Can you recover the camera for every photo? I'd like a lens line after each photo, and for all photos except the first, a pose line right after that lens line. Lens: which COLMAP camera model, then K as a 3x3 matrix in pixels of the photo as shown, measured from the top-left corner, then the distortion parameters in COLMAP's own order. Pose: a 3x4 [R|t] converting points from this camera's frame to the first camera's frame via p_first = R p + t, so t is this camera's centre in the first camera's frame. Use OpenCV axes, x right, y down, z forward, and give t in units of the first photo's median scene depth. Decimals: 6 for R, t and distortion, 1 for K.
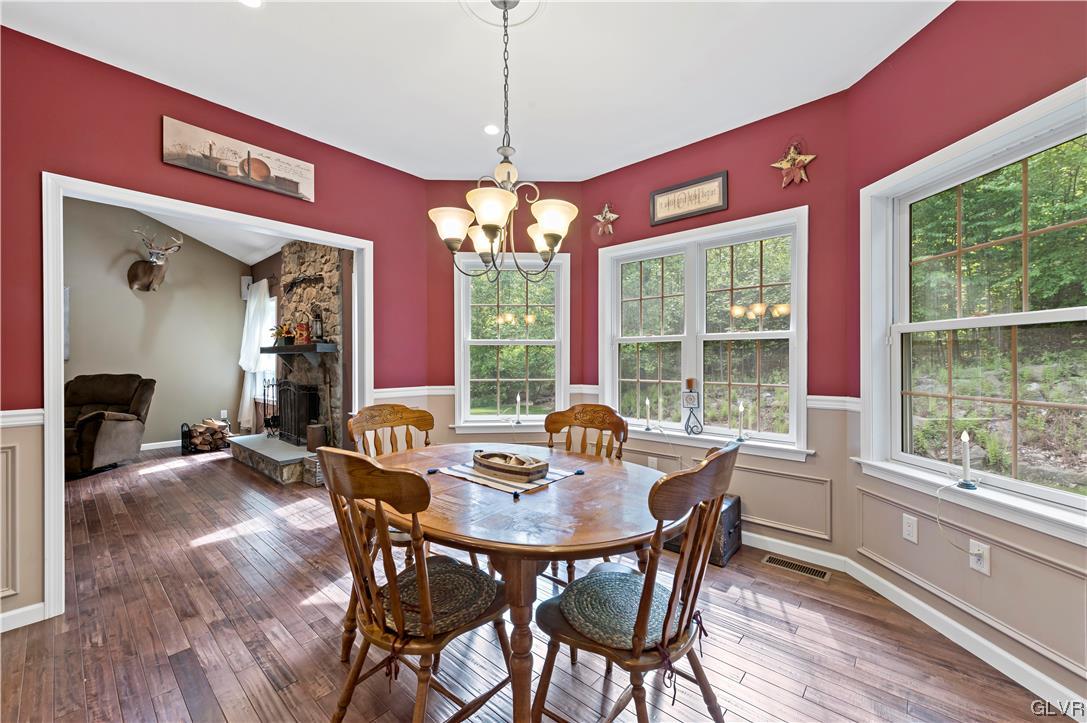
lens RADIAL K [[428.1, 0, 547.4], [0, 428.1, 363.0], [0, 0, 1]] dist [0.006038, -0.001318]
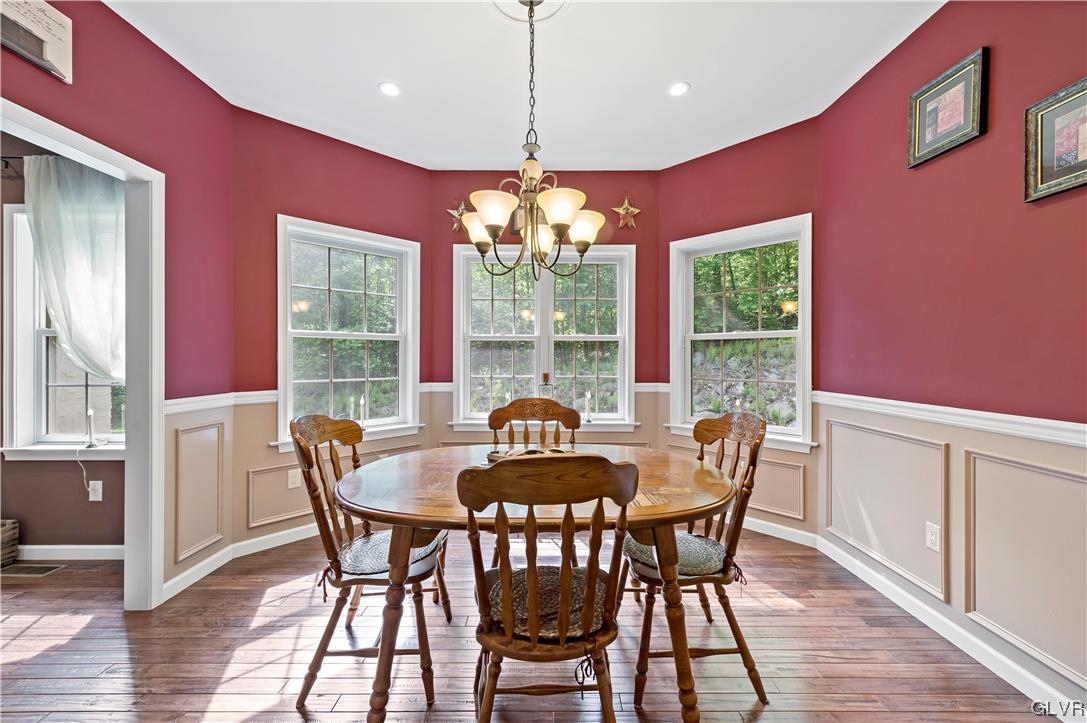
lens RADIAL K [[428.1, 0, 546.2], [0, 428.1, 358.2], [0, 0, 1]] dist [0.006038, -0.001318]
pose [[0.751734, 0.002158, 0.659463, -0.517715], [0.002492, 0.999978, -0.006112, 0.003771], [-0.659462, 0.006238, 0.751712, 0.160307]]
